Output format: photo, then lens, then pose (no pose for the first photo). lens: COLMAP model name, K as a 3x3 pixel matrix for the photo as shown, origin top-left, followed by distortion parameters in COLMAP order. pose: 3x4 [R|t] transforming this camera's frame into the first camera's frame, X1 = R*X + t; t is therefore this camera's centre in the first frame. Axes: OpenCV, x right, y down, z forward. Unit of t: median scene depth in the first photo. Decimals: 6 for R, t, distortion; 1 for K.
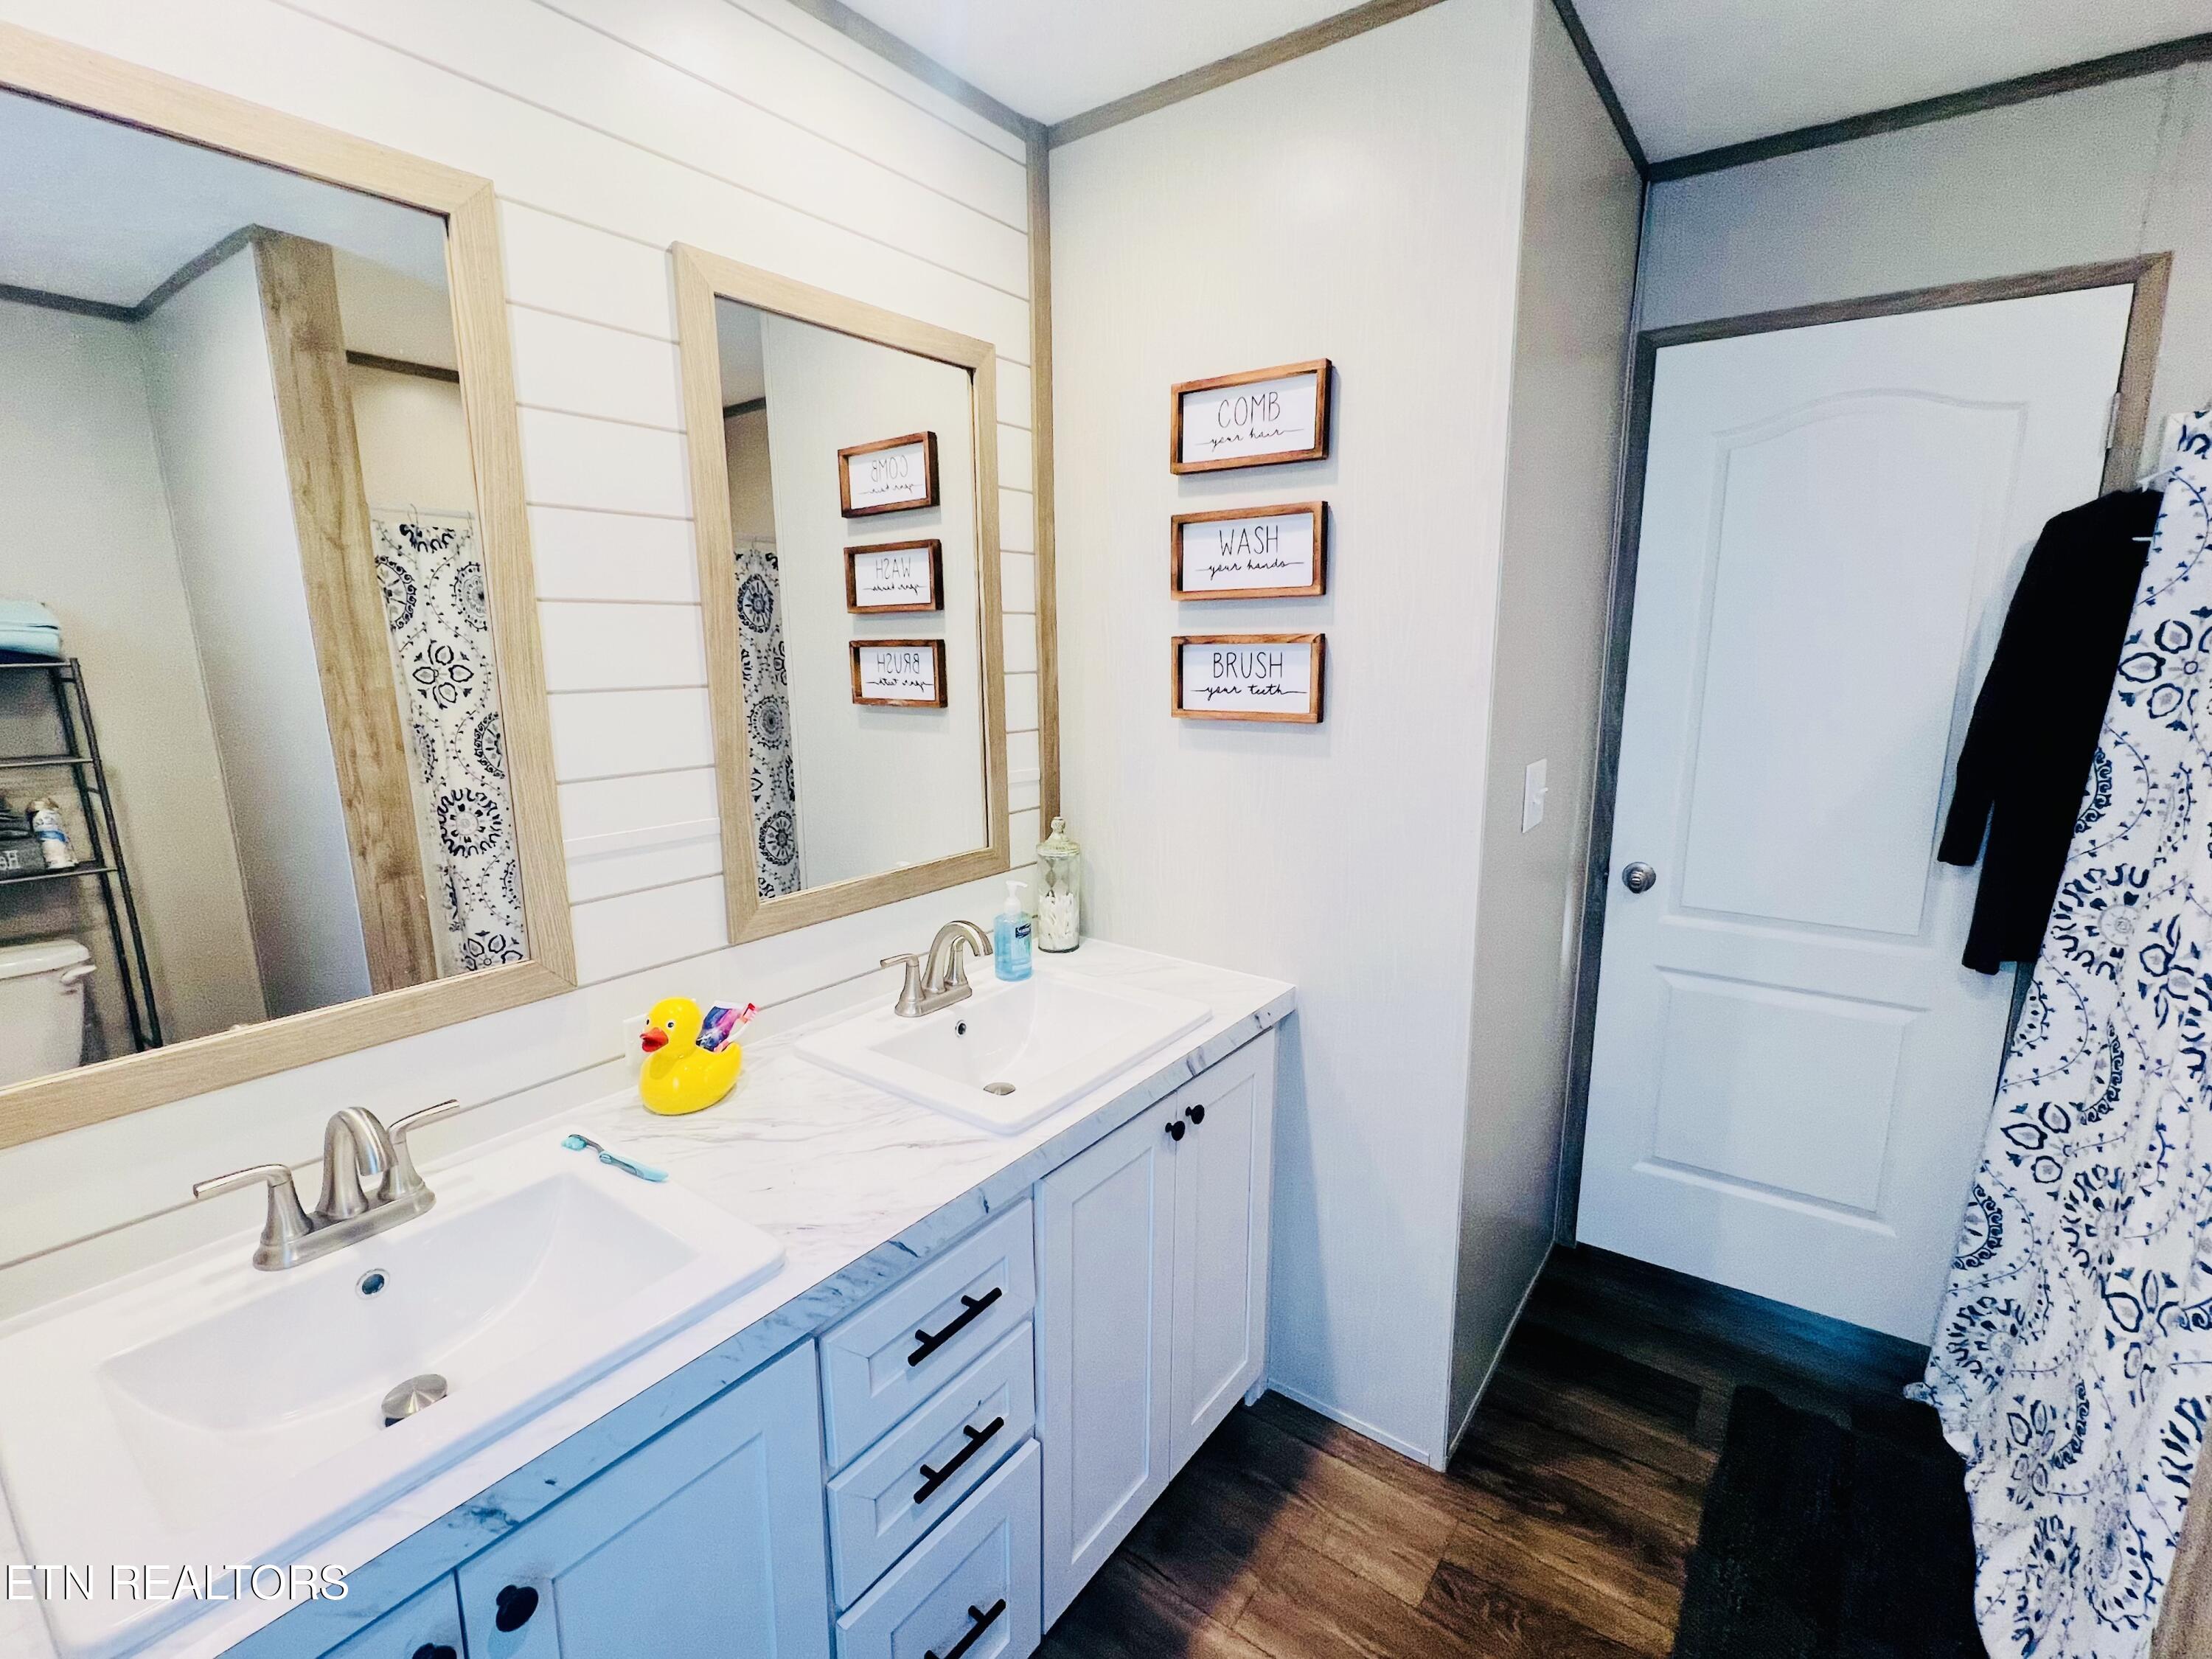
lens RADIAL K [[1015.6, 0, 1103.2], [0, 1015.6, 819.1], [0, 0, 1]] dist [-0.000161, 0.000304]
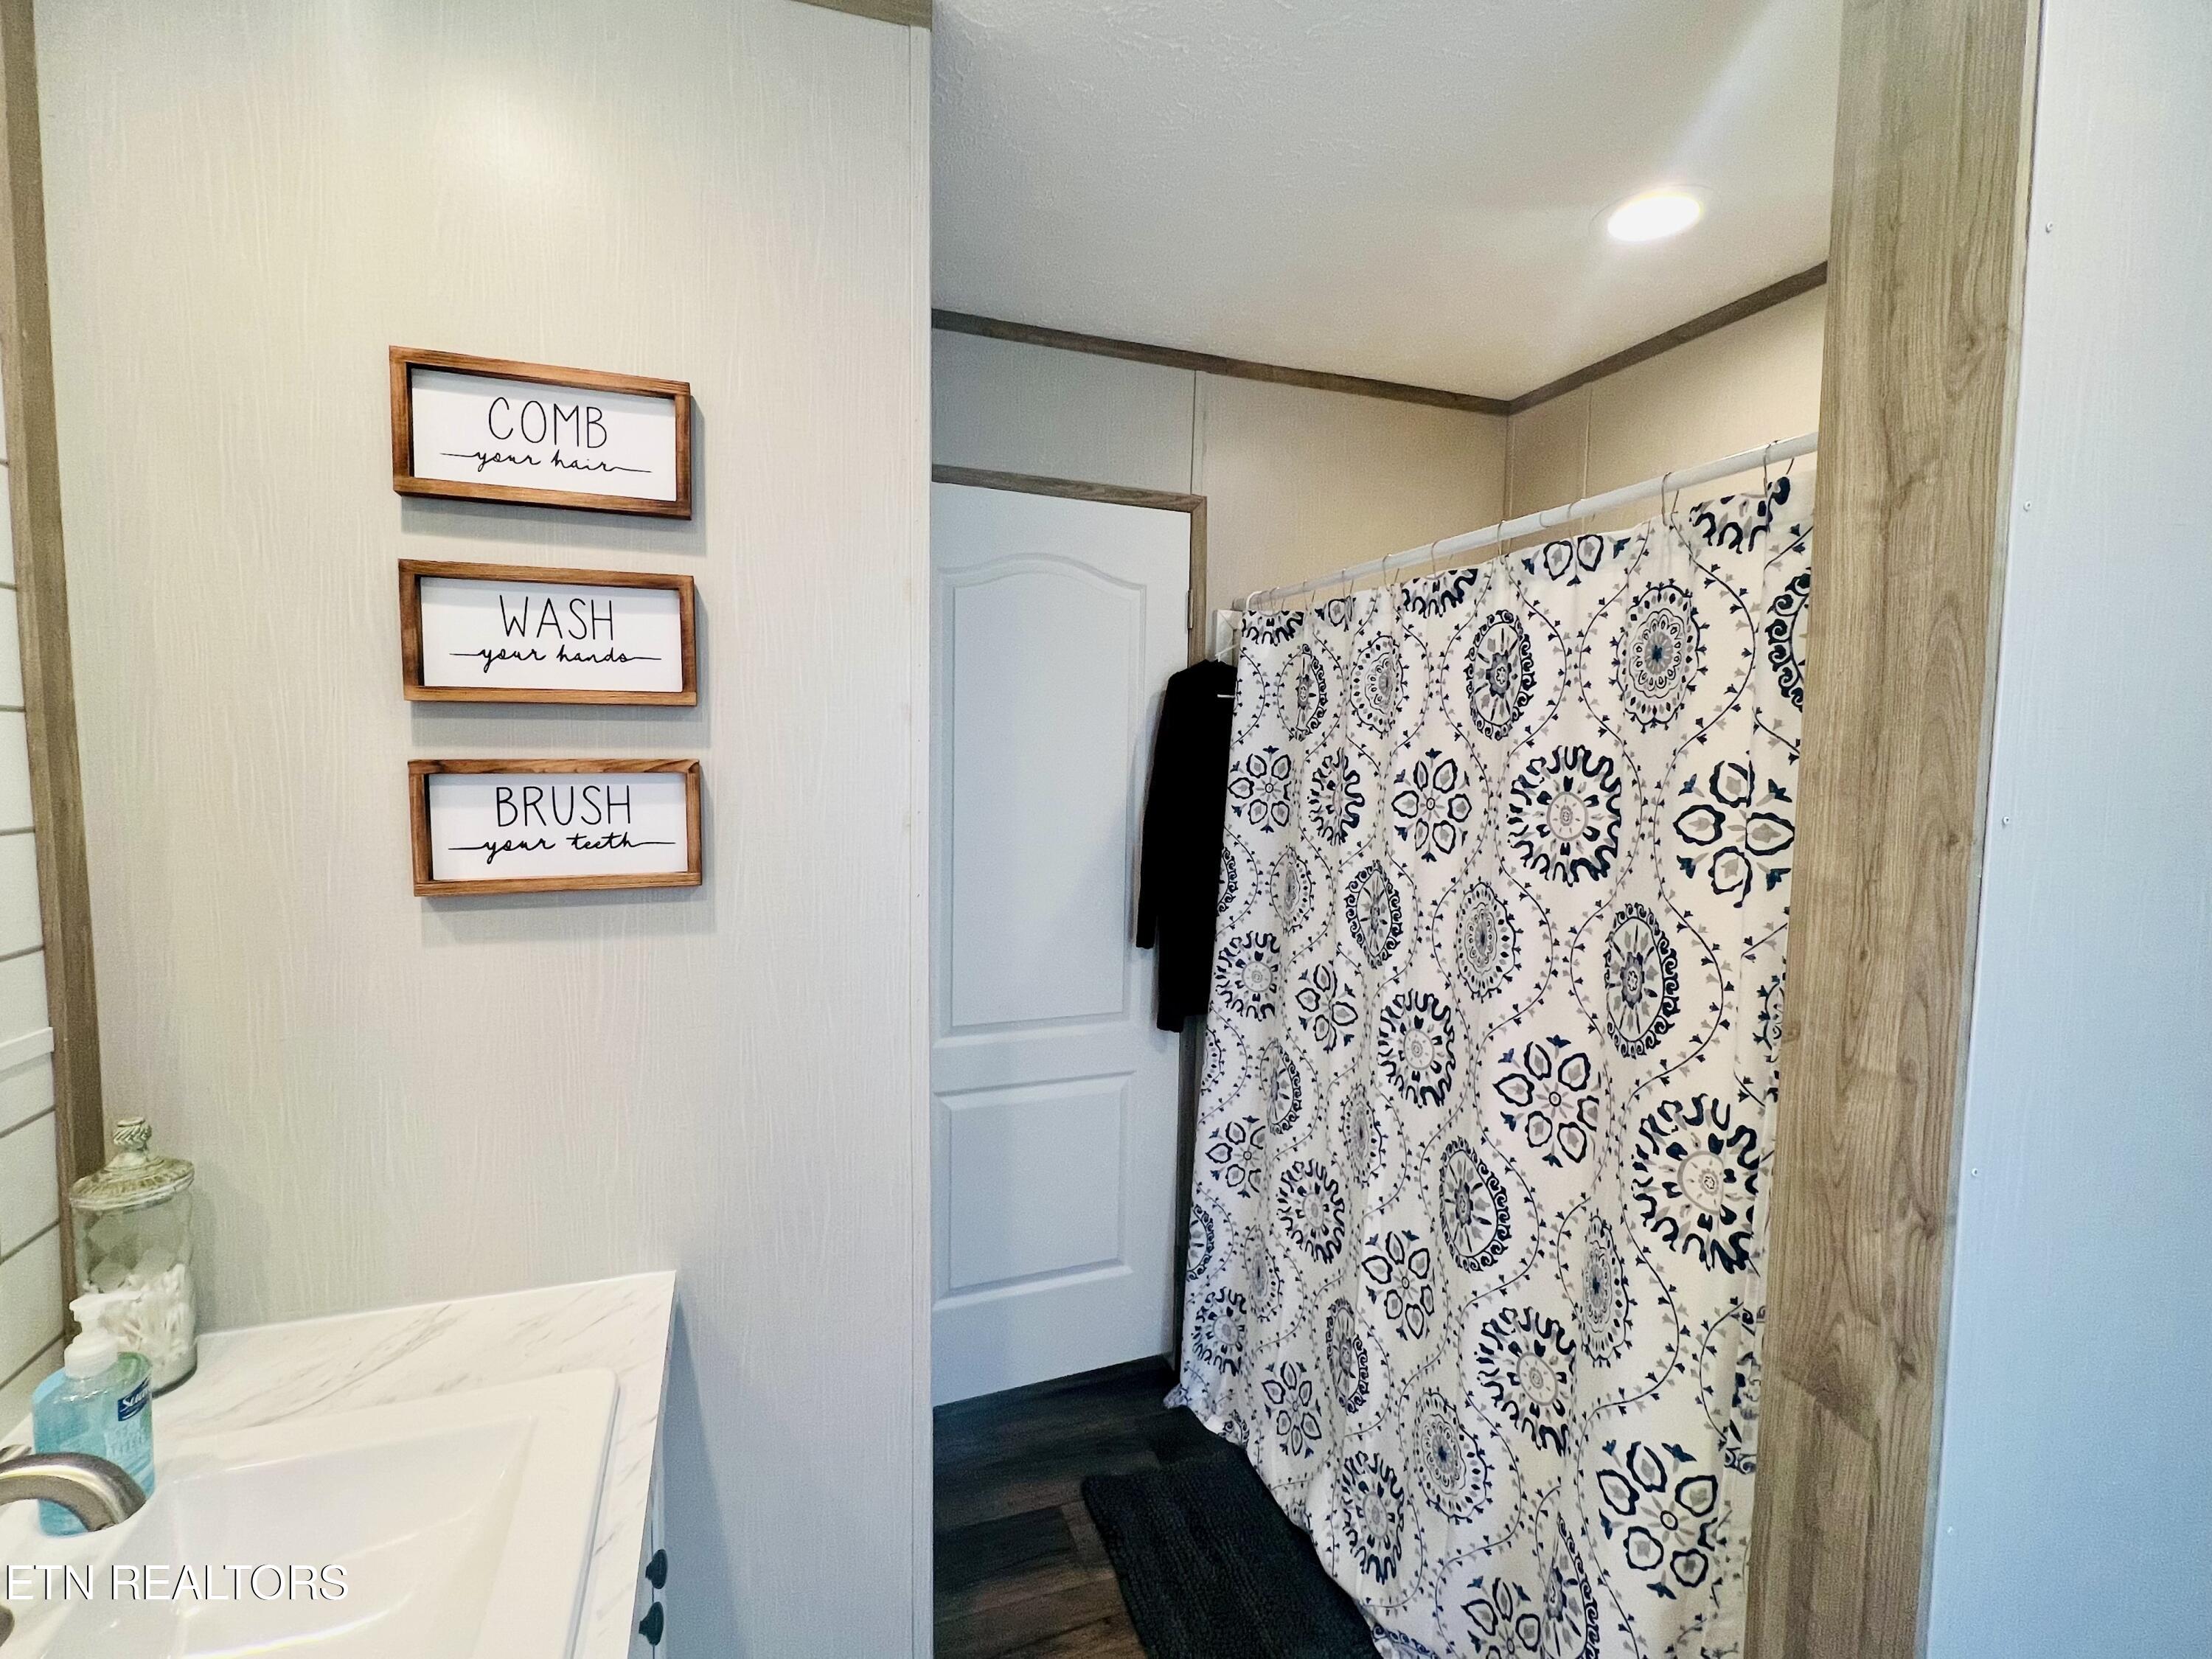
lens RADIAL K [[1015.6, 0, 1103.2], [0, 1015.6, 819.1], [0, 0, 1]] dist [-0.000161, 0.000304]
pose [[0.556417, -0.042921, 0.829794, -0.214459], [0.130133, 0.990842, -0.036009, -0.077941], [-0.820649, 0.128019, 0.556907, 0.371384]]
